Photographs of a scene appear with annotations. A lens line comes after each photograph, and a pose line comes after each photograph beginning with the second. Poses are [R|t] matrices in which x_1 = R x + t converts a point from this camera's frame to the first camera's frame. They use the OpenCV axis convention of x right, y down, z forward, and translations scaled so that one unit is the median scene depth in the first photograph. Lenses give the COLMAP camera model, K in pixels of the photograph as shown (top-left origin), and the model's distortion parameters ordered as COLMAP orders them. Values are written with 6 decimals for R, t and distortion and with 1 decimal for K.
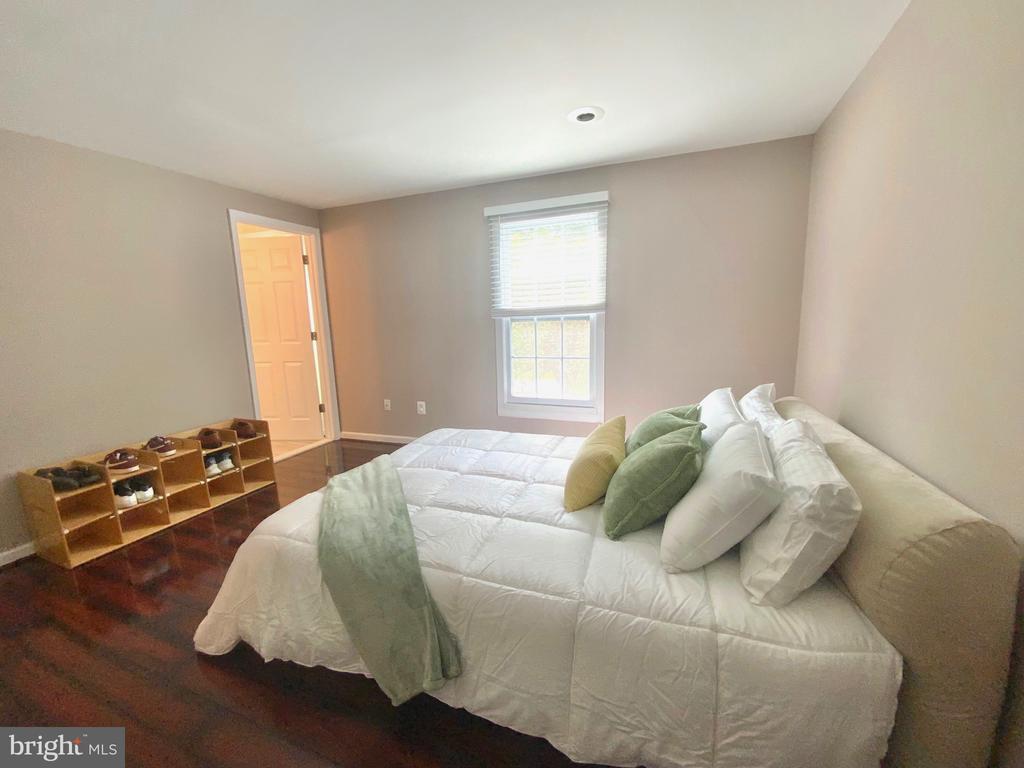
lens RADIAL K [[417.9, 0, 516.6], [0, 417.9, 389.9], [0, 0, 1]] dist [0.001010, -0.000380]
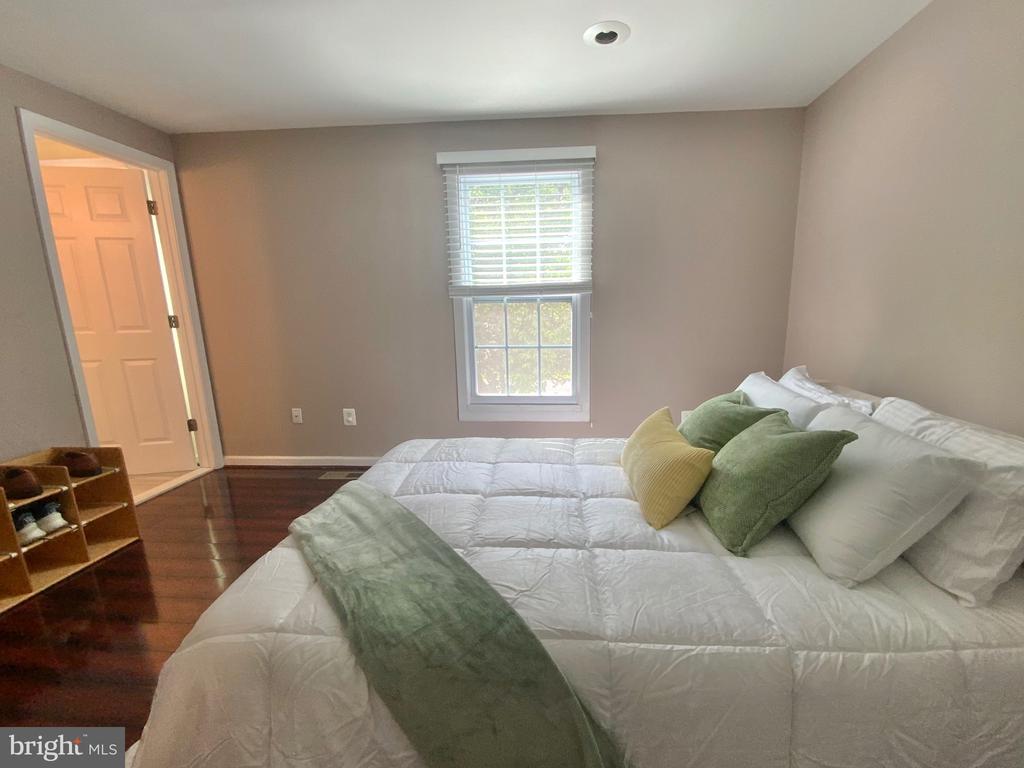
lens RADIAL K [[452.8, 0, 535.4], [0, 452.8, 411.5], [0, 0, 1]] dist [0.002683, -0.006359]
pose [[0.954439, -0.050826, 0.294045, -0.264764], [0.039396, 0.998225, 0.044670, 0.017753], [-0.295793, -0.031051, 0.954747, 0.202681]]
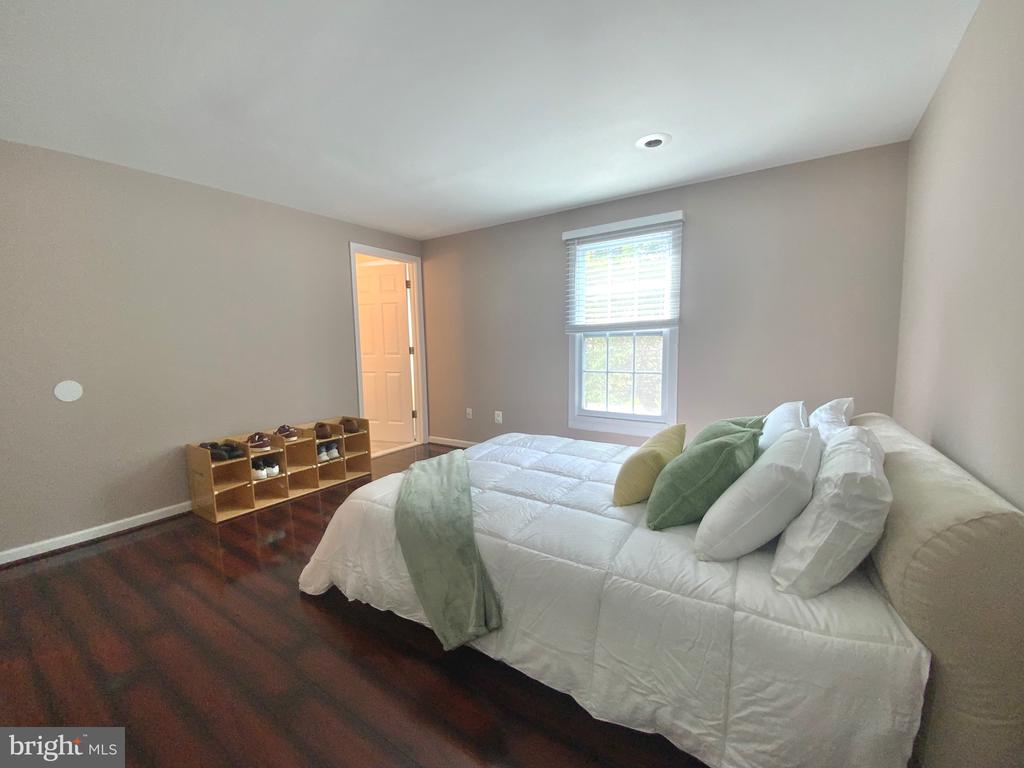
lens RADIAL K [[418.4, 0, 515.4], [0, 418.4, 387.7], [0, 0, 1]] dist [0.030870, -0.022151]
pose [[0.976839, 0.032238, -0.211533, 0.071476], [-0.045974, 0.997119, -0.060340, 0.054522], [0.208978, 0.068667, 0.975506, -0.088253]]
